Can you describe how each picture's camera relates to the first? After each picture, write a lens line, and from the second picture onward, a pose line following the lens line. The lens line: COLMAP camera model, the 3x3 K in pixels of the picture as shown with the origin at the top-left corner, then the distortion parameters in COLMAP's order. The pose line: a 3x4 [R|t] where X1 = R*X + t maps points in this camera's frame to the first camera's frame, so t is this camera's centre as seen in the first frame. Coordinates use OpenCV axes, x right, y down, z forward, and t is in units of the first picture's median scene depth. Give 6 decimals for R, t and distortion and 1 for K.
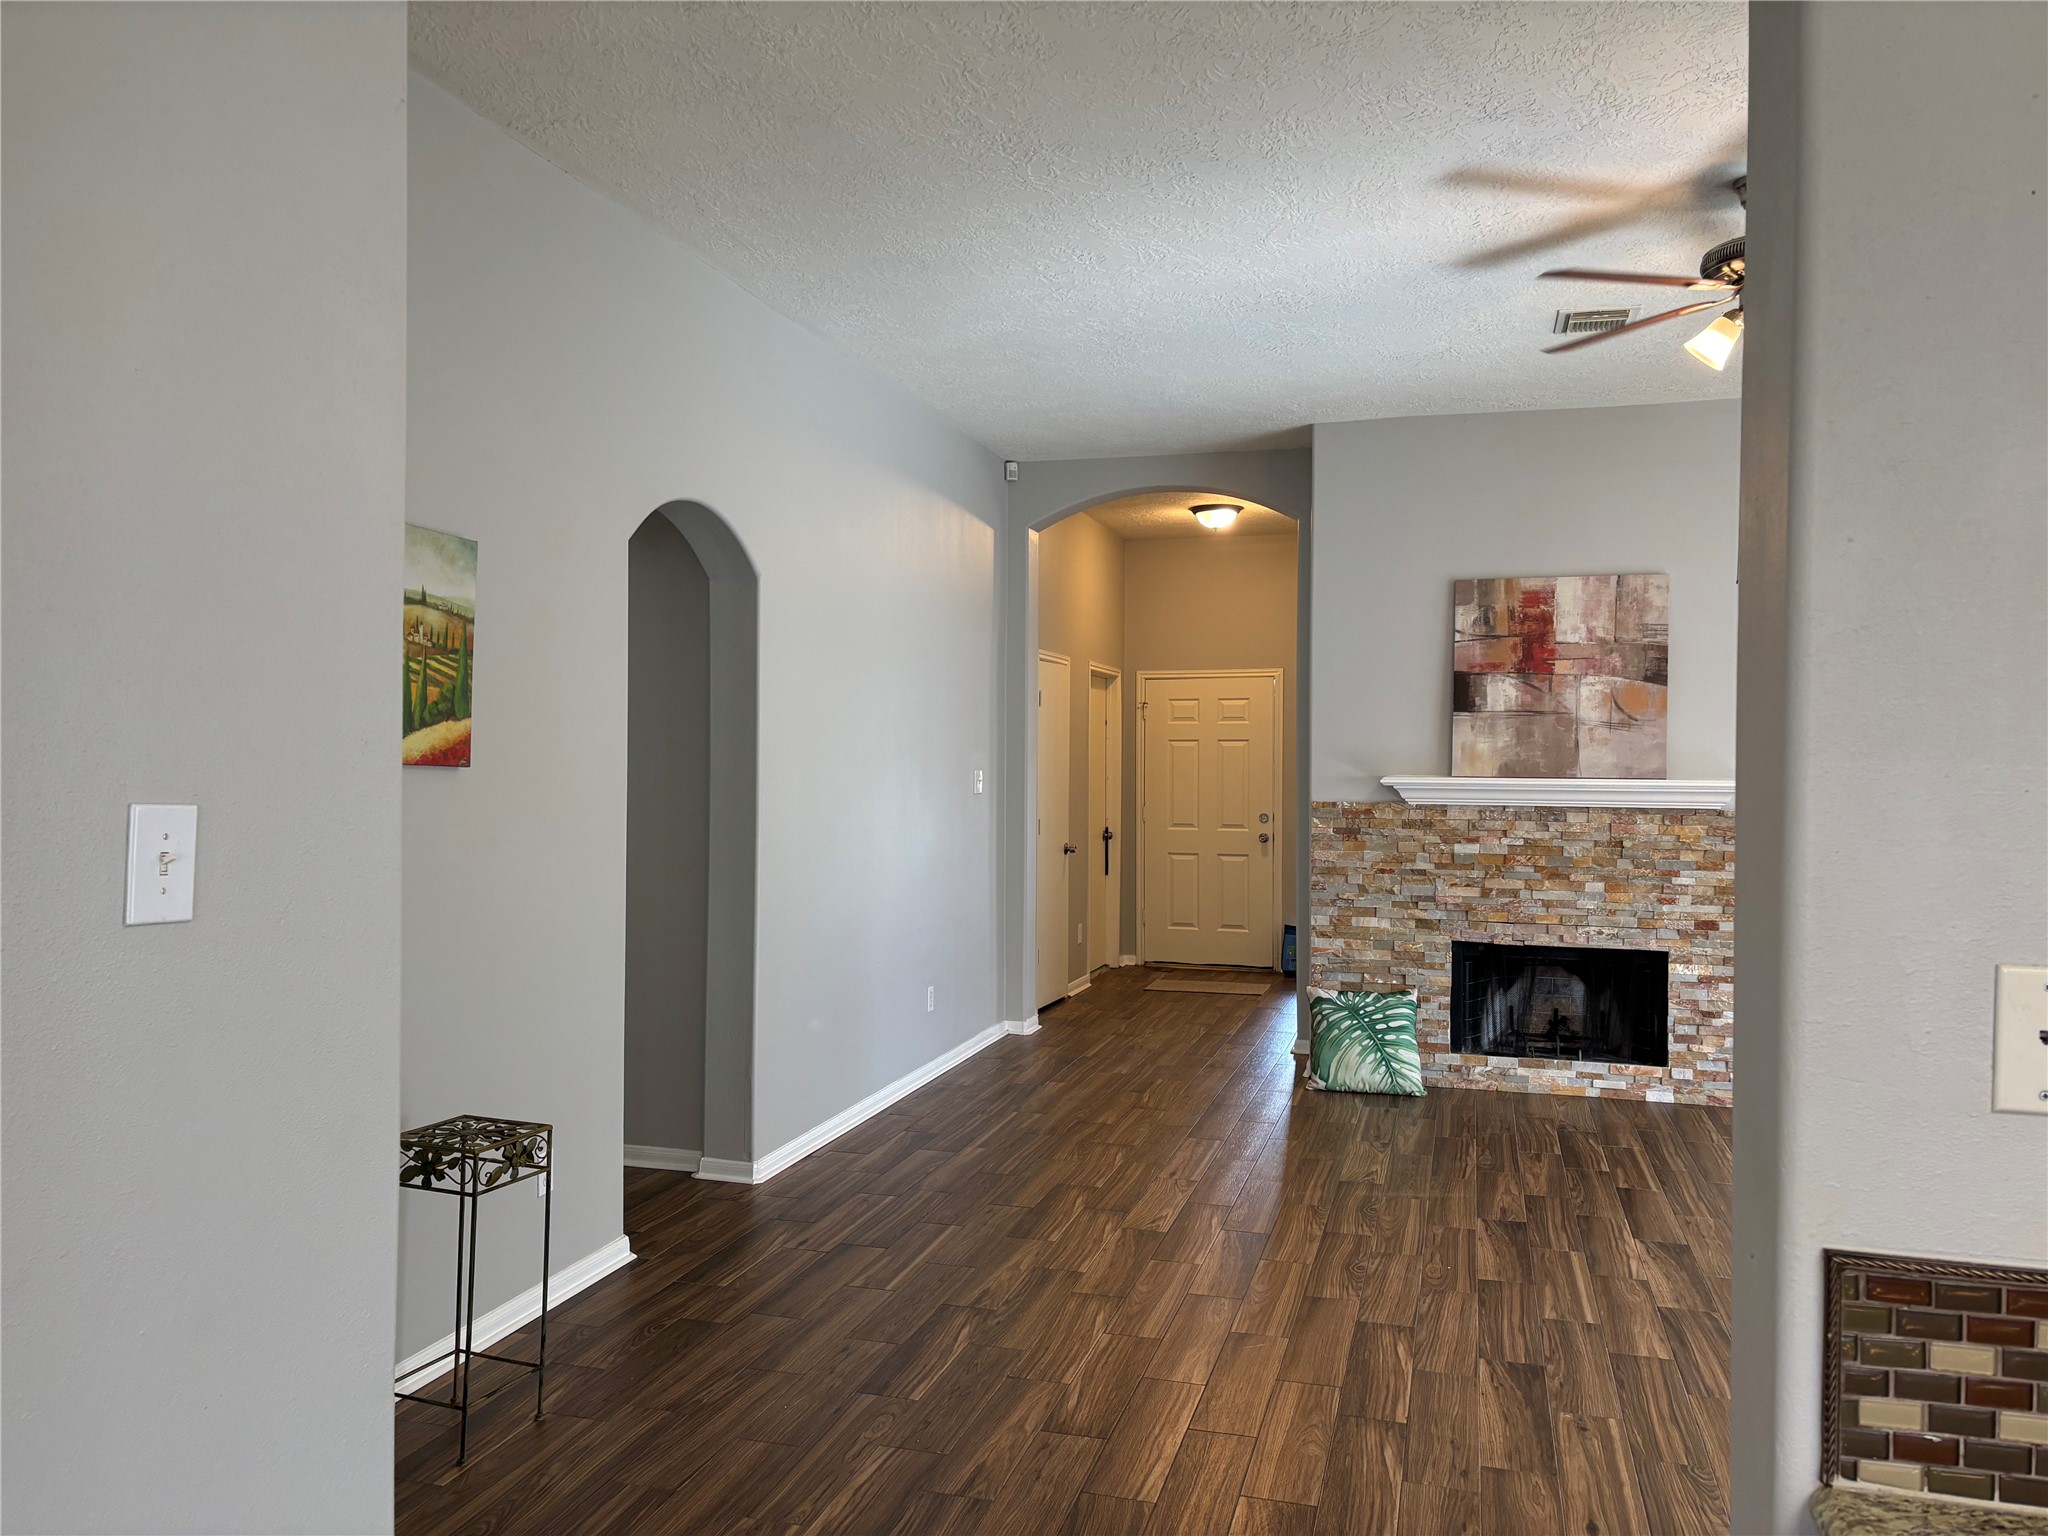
lens RADIAL K [[1529.5, 0, 1032.8], [0, 1529.5, 777.6], [0, 0, 1]] dist [0.021891, -0.006371]
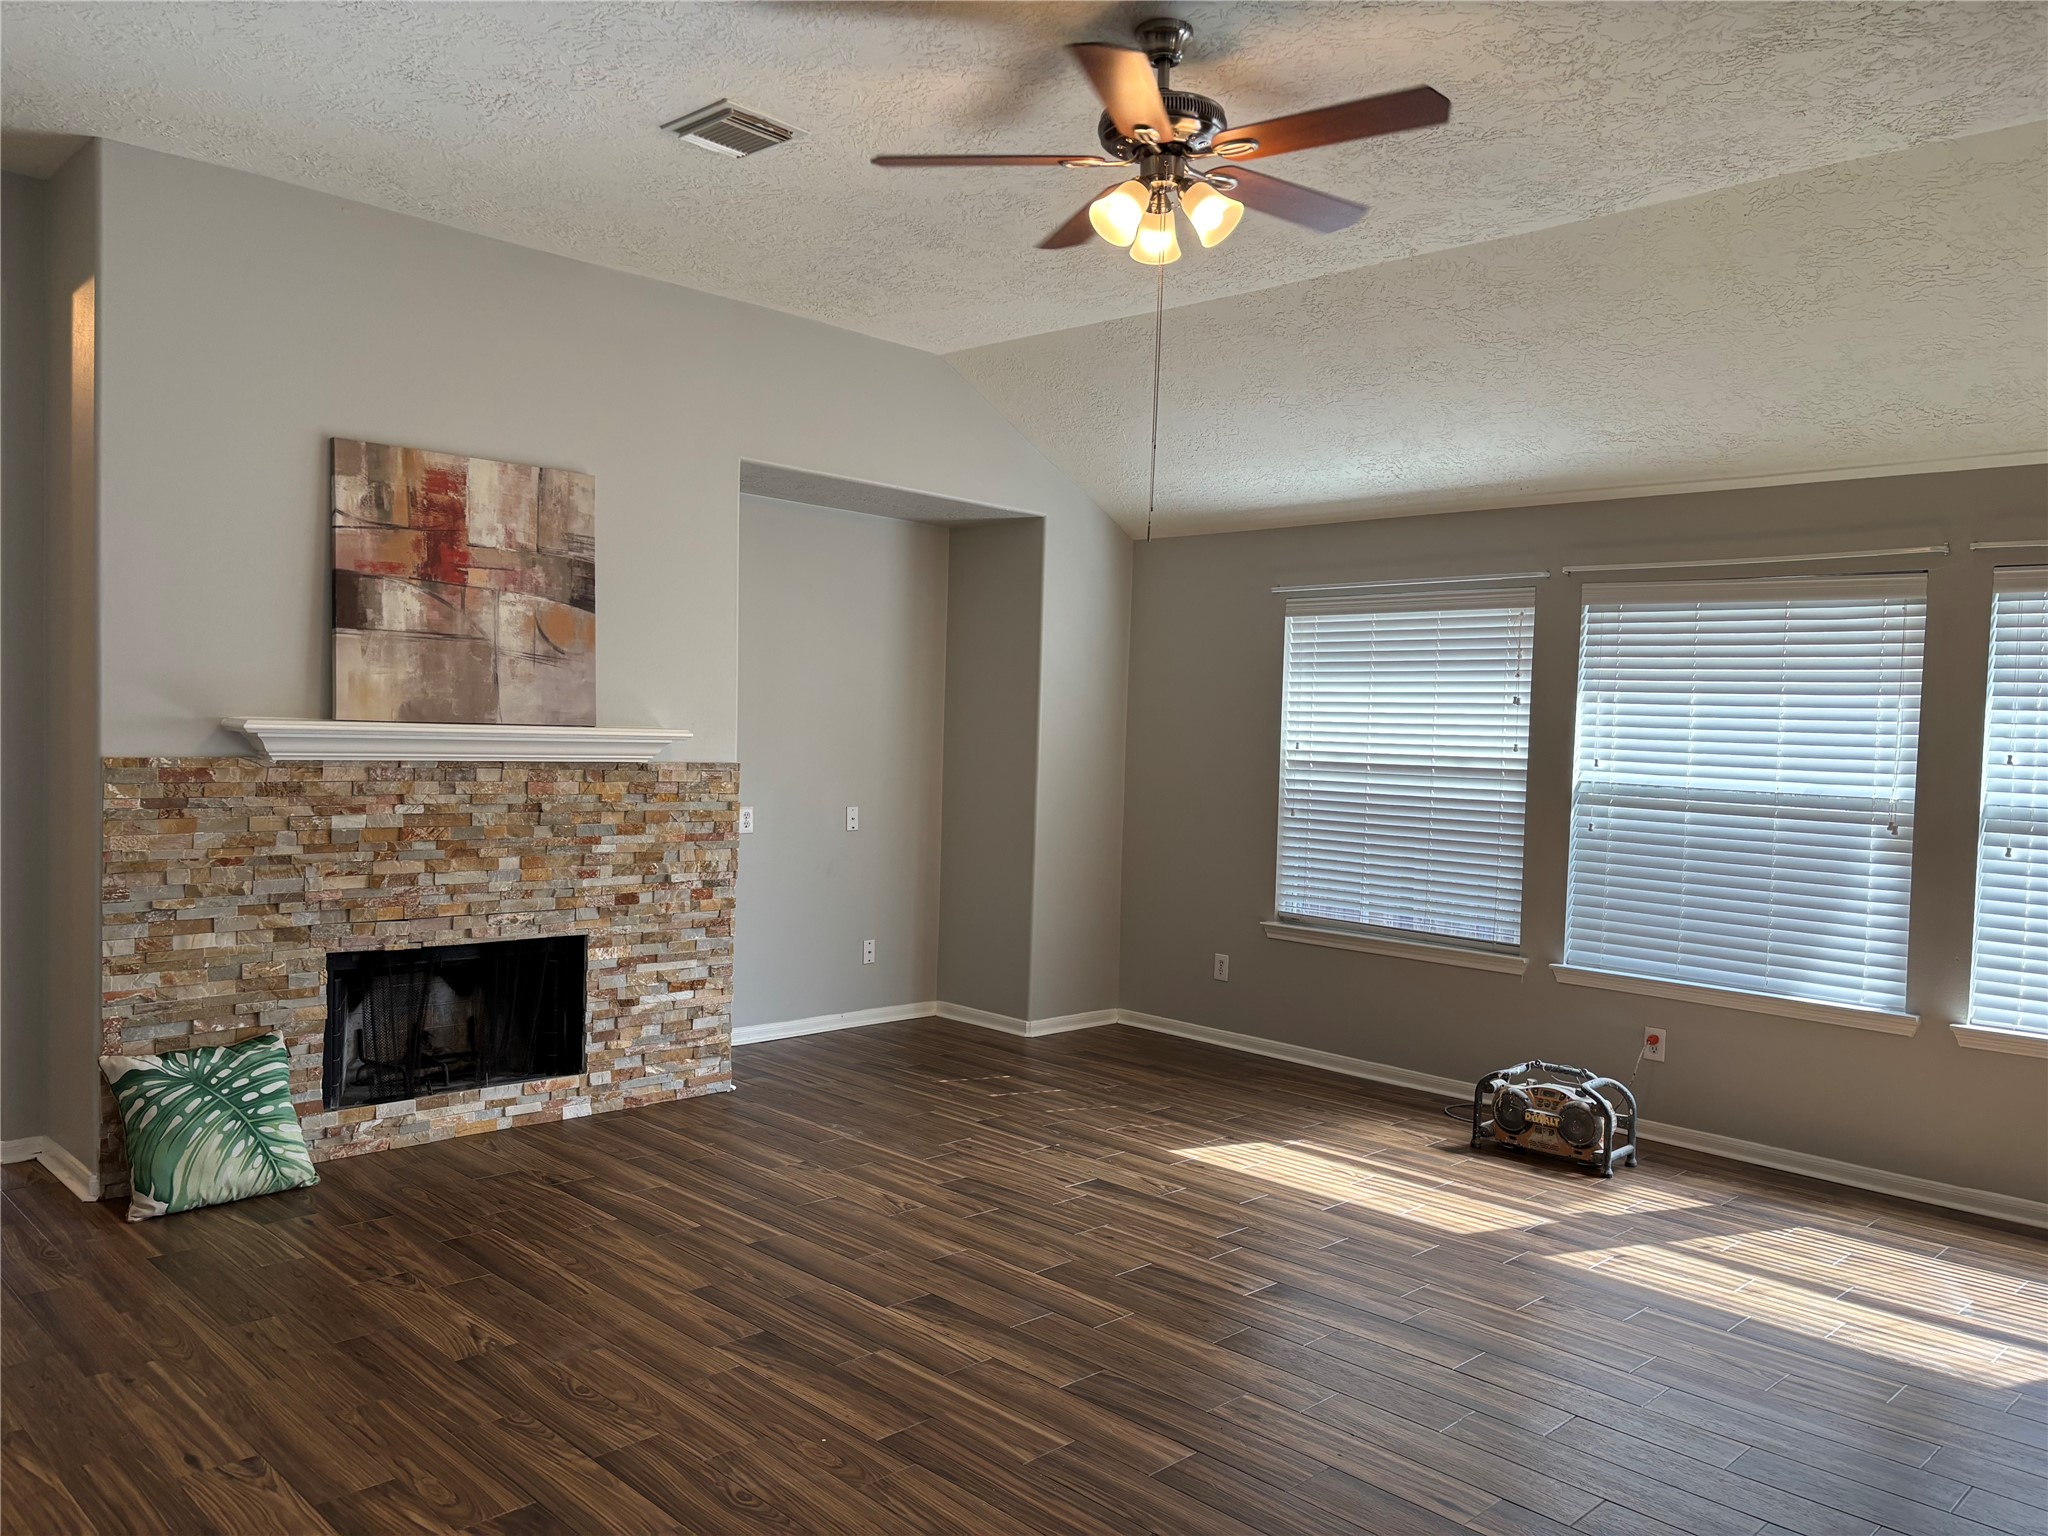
lens RADIAL K [[1529.5, 0, 1032.8], [0, 1529.5, 777.6], [0, 0, 1]] dist [0.021891, -0.006371]
pose [[0.483827, -0.024059, 0.874833, -0.187912], [-0.017692, 0.999149, 0.037263, -0.006303], [-0.874985, -0.033507, 0.482989, 0.387025]]
